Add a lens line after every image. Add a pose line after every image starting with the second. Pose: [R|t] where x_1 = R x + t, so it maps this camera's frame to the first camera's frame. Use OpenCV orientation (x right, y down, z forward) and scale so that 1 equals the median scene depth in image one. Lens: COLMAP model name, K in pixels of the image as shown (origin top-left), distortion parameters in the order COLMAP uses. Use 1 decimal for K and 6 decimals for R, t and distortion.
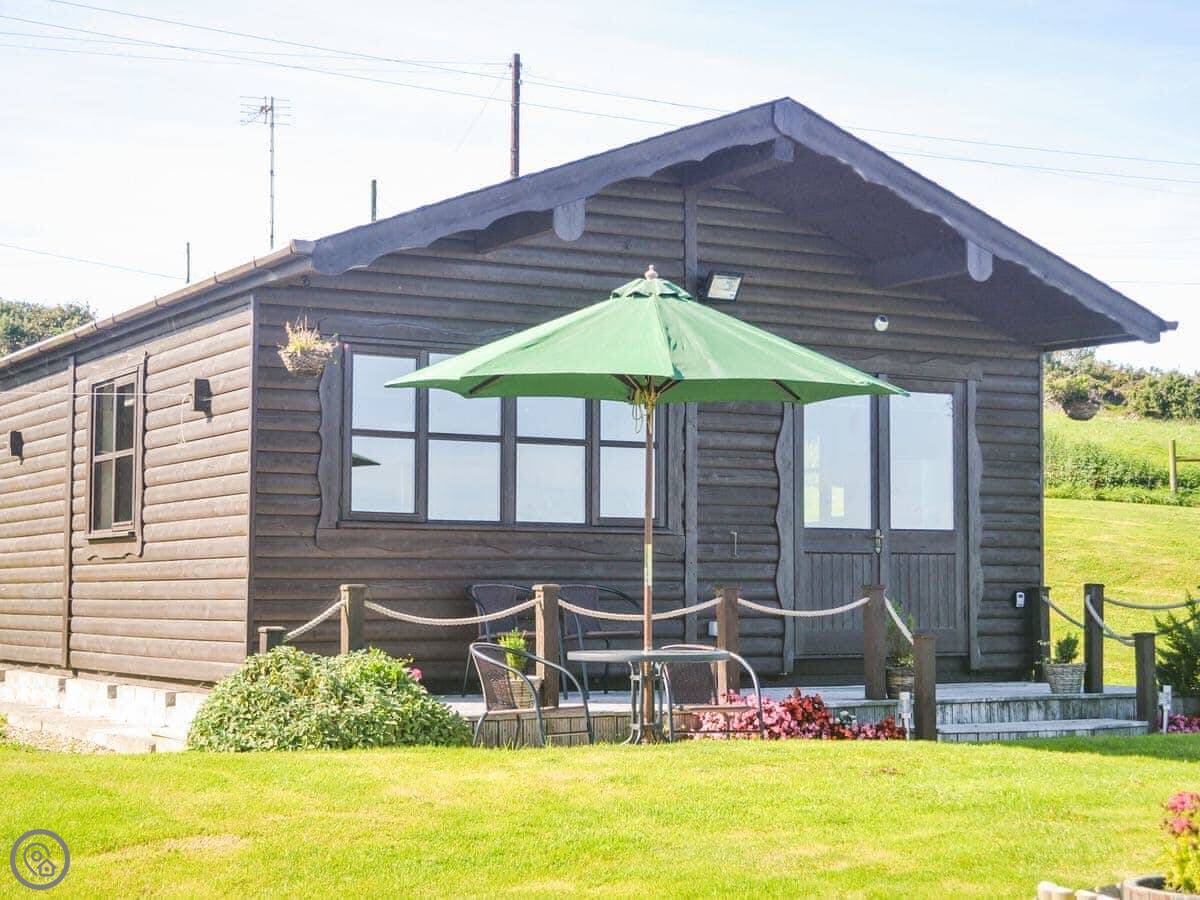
lens RADIAL K [[2294.9, 0, 600.0], [0, 2294.9, 450.0], [0, 0, 1]] dist [-0.022337, 0.001548]
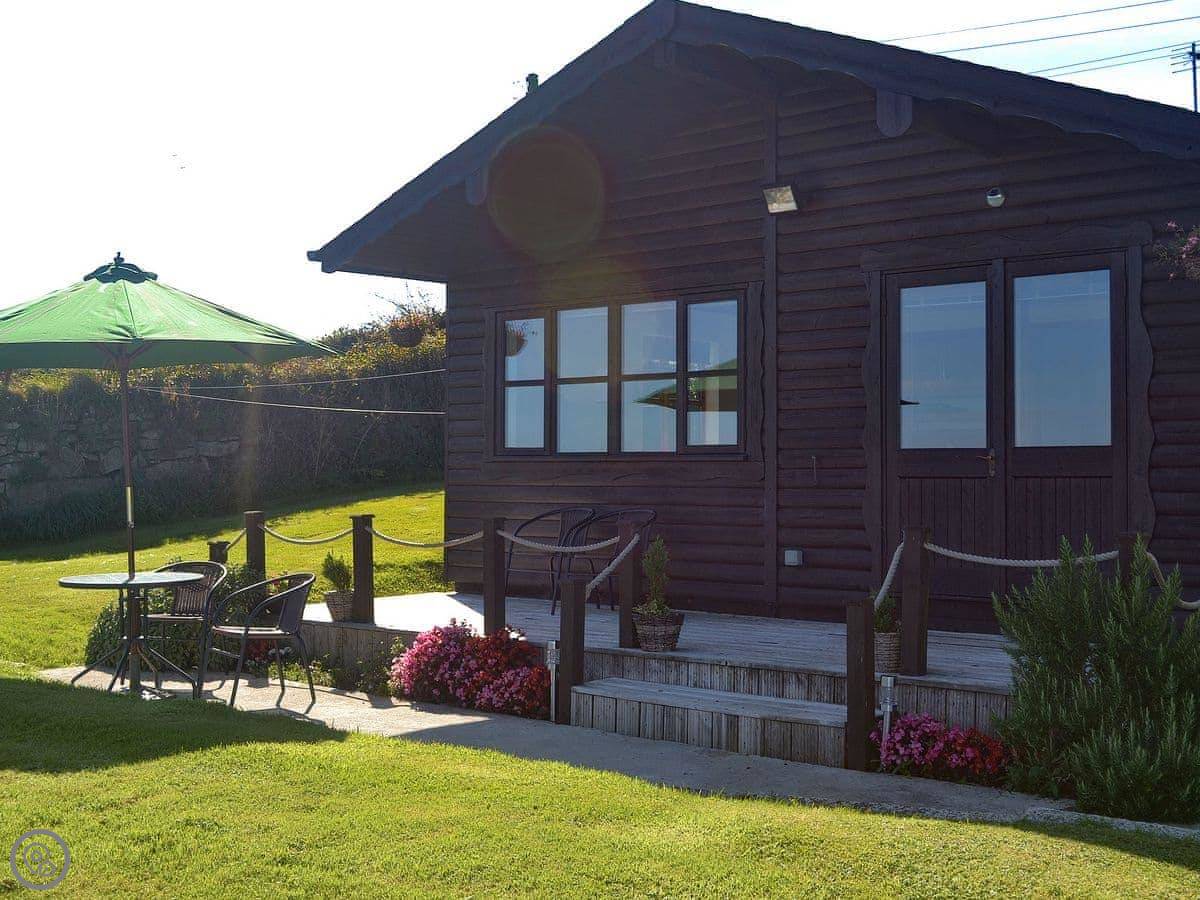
lens RADIAL K [[1449.6, 0, 600.0], [0, 1449.6, 450.0], [0, 0, 1]] dist [0.002165, 0.006802]
pose [[0.330707, -0.015733, -0.943602, 0.587299], [0.062267, 0.998046, 0.005182, 0.024447], [0.941677, -0.060469, 0.331041, 0.717058]]
